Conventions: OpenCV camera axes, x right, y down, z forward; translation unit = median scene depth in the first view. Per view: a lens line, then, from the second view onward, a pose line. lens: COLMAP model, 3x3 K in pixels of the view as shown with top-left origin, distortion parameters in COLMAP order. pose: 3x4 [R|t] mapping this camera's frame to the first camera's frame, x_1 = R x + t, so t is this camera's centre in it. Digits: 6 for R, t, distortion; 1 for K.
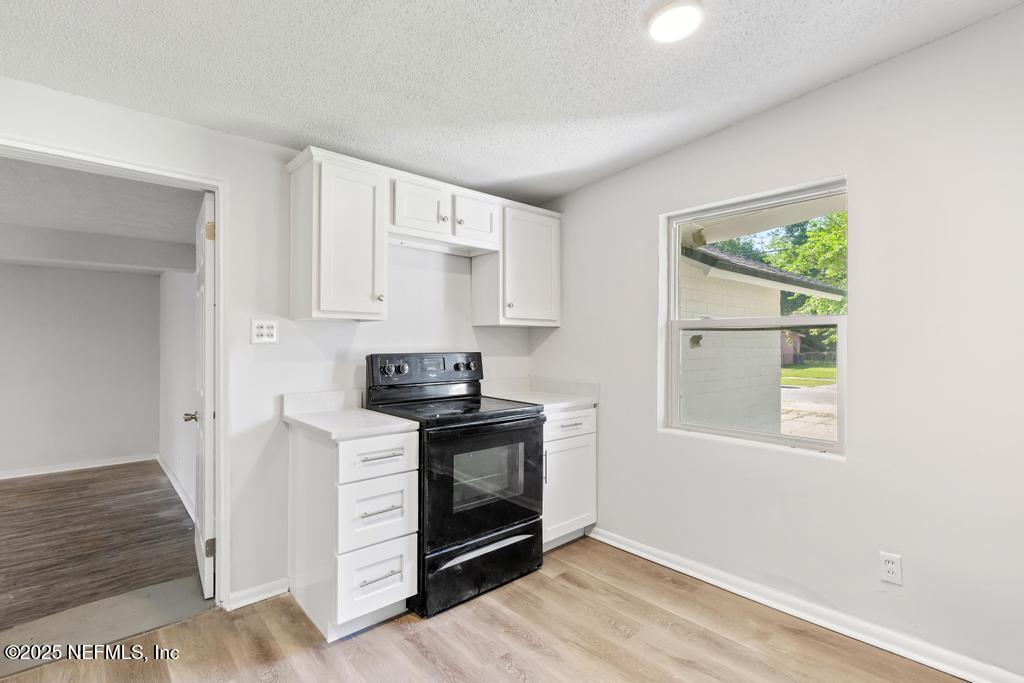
lens RADIAL K [[471.6, 0, 500.2], [0, 471.6, 346.6], [0, 0, 1]] dist [0.005613, -0.000784]
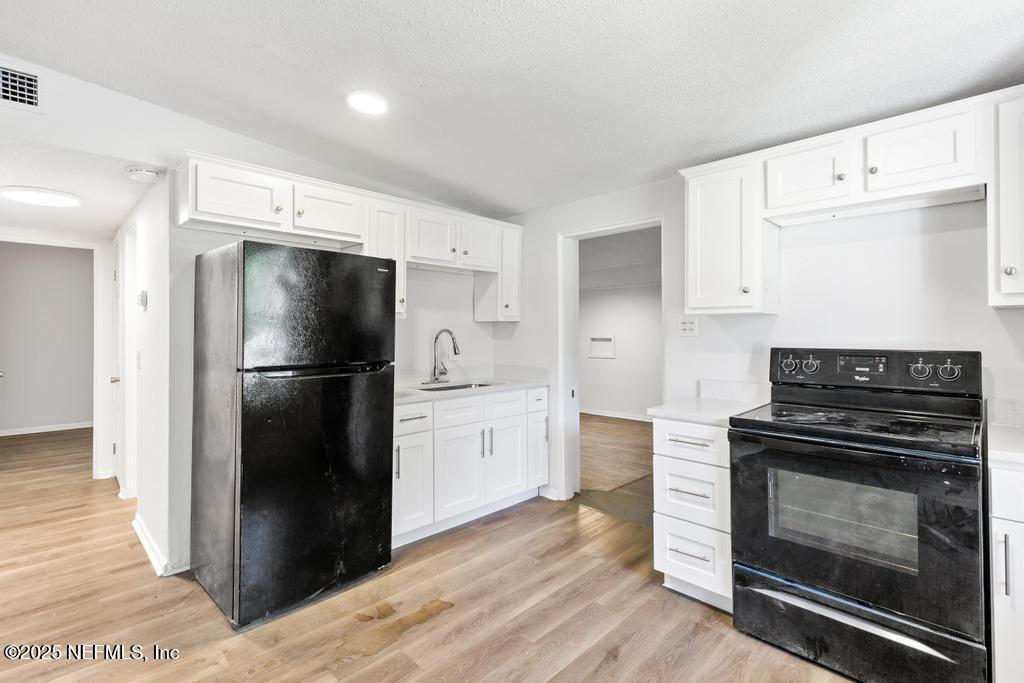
lens RADIAL K [[471.6, 0, 502.9], [0, 471.6, 332.6], [0, 0, 1]] dist [0.005613, -0.000784]
pose [[0.056063, -0.001583, -0.998426, 0.676114], [-0.000525, 0.999999, -0.001615, -0.013596], [0.998427, 0.000614, 0.056062, 0.430237]]
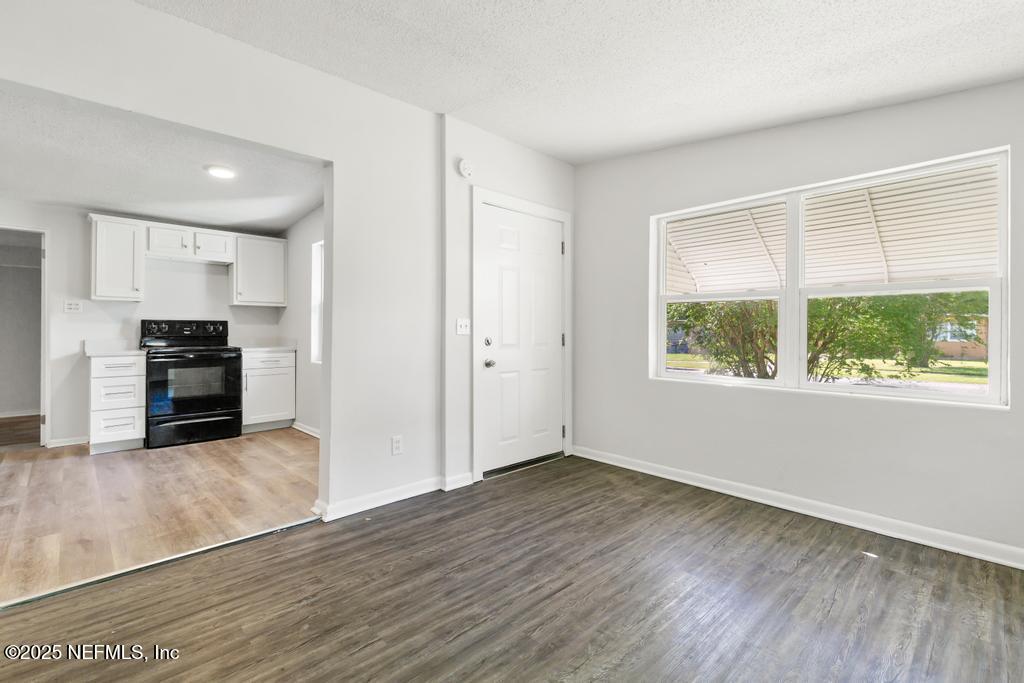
lens RADIAL K [[471.6, 0, 518.8], [0, 471.6, 331.5], [0, 0, 1]] dist [0.005613, -0.000784]
pose [[0.998907, 0.002143, 0.046688, 1.178427], [-0.001880, 0.999982, -0.005684, 0.073390], [-0.046699, 0.005590, 0.998893, -0.972703]]
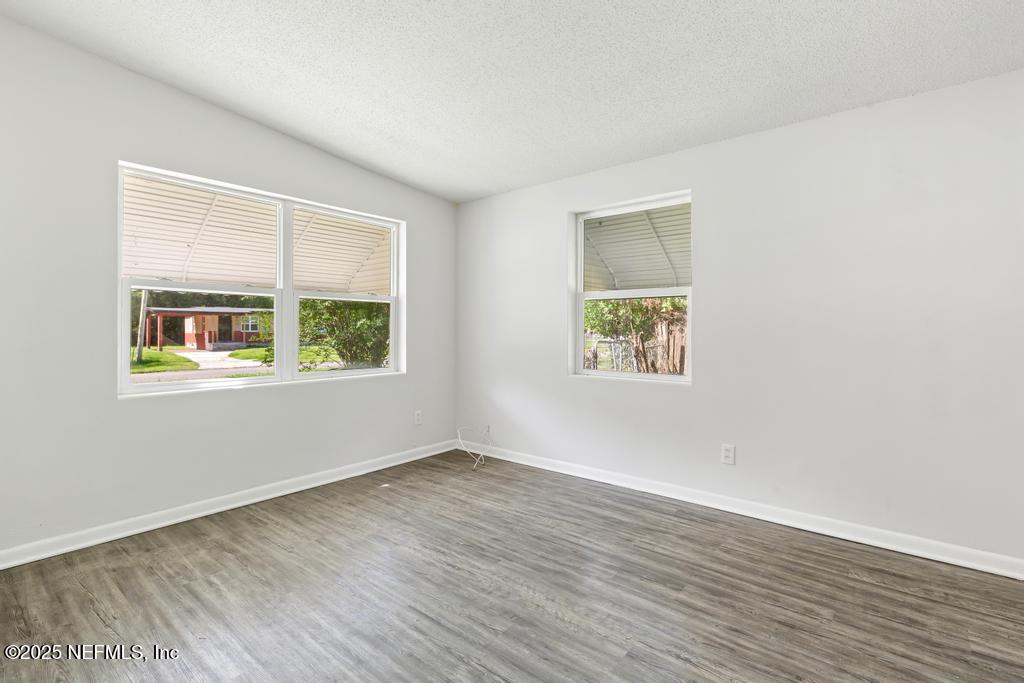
lens RADIAL K [[471.6, 0, 501.3], [0, 471.6, 338.8], [0, 0, 1]] dist [0.005613, -0.000784]
pose [[-0.152159, -0.022469, 0.988101, 0.518542], [0.002789, 0.999728, 0.023163, 0.062706], [-0.988352, 0.006280, -0.152055, -0.143125]]
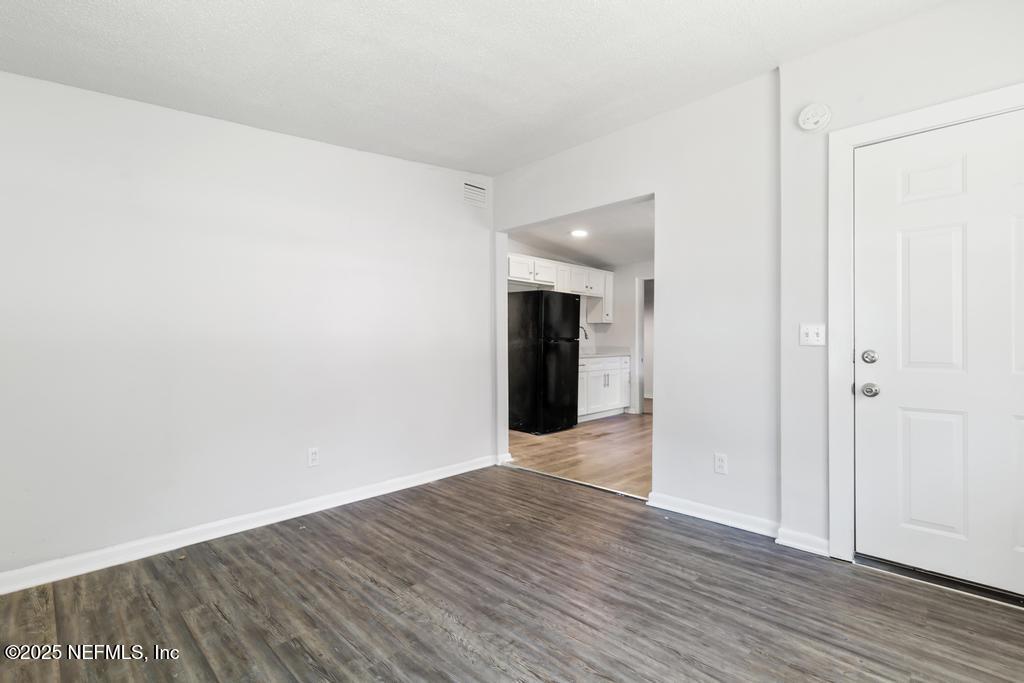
lens RADIAL K [[471.6, 0, 496.6], [0, 471.6, 346.5], [0, 0, 1]] dist [0.005613, -0.000784]
pose [[0.048069, 0.010608, -0.998788, 2.063533], [-0.002197, 0.999942, 0.010514, 0.067214], [0.998842, 0.001689, 0.048089, -0.307616]]
